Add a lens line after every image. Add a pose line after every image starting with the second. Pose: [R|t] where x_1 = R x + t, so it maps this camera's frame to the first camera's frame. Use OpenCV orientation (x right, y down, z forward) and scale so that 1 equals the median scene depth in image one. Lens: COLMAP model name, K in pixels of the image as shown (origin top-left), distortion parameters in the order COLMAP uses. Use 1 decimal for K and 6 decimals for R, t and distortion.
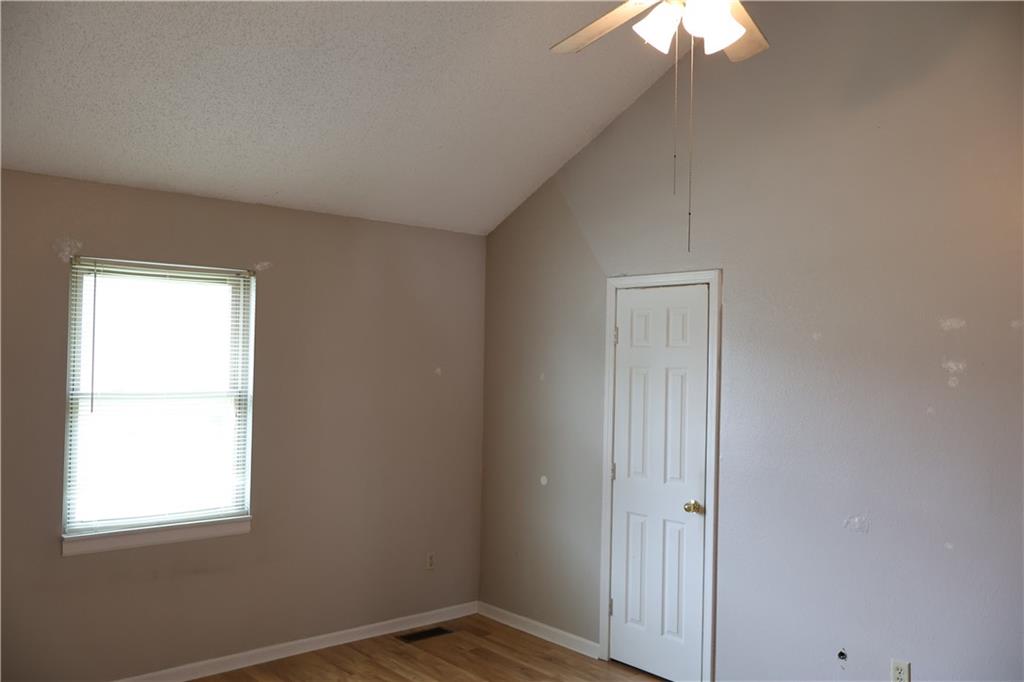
lens RADIAL K [[865.8, 0, 512.0], [0, 865.8, 341.0], [0, 0, 1]] dist [0.007599, 0.001529]
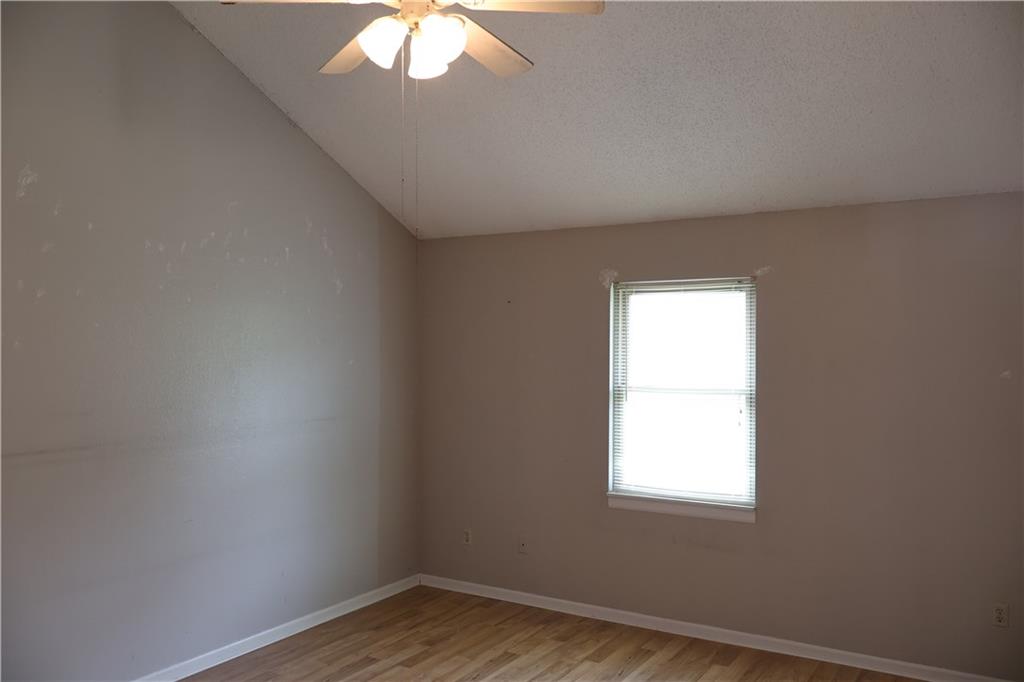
lens RADIAL K [[852.1, 0, 512.0], [0, 852.1, 341.0], [0, 0, 1]] dist [-0.000454, 0.003864]
pose [[0.297773, -0.030375, -0.954153, 0.618595], [0.016626, 0.999507, -0.026630, 0.021095], [0.954492, -0.007934, 0.298131, 0.410167]]
